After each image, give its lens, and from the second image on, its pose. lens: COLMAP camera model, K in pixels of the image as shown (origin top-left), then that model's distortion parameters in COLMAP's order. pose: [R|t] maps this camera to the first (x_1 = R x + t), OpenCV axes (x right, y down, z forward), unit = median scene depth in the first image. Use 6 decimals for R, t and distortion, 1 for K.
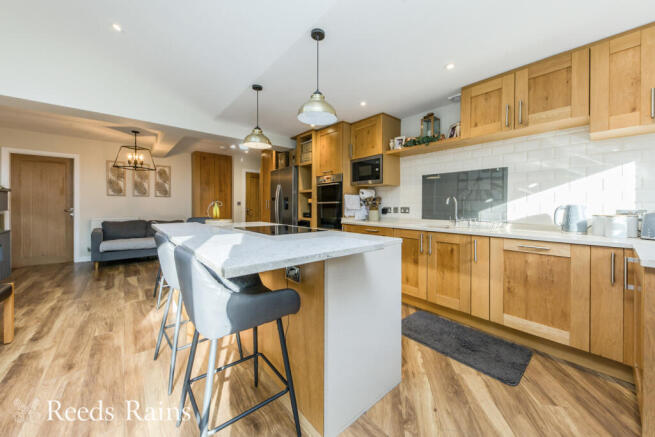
lens RADIAL K [[242.1, 0, 353.0], [0, 242.1, 208.0], [0, 0, 1]] dist [-0.009454, -0.000737]
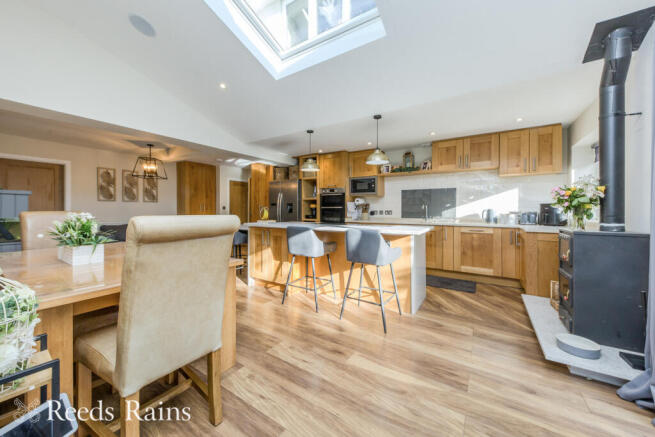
lens RADIAL K [[242.1, 0, 313.2], [0, 242.1, 210.7], [0, 0, 1]] dist [-0.009454, -0.000737]
pose [[0.976766, -0.006442, 0.214213, -0.682805], [0.006340, 0.999979, 0.001166, -0.007322], [-0.214216, 0.000219, 0.976786, -0.458480]]
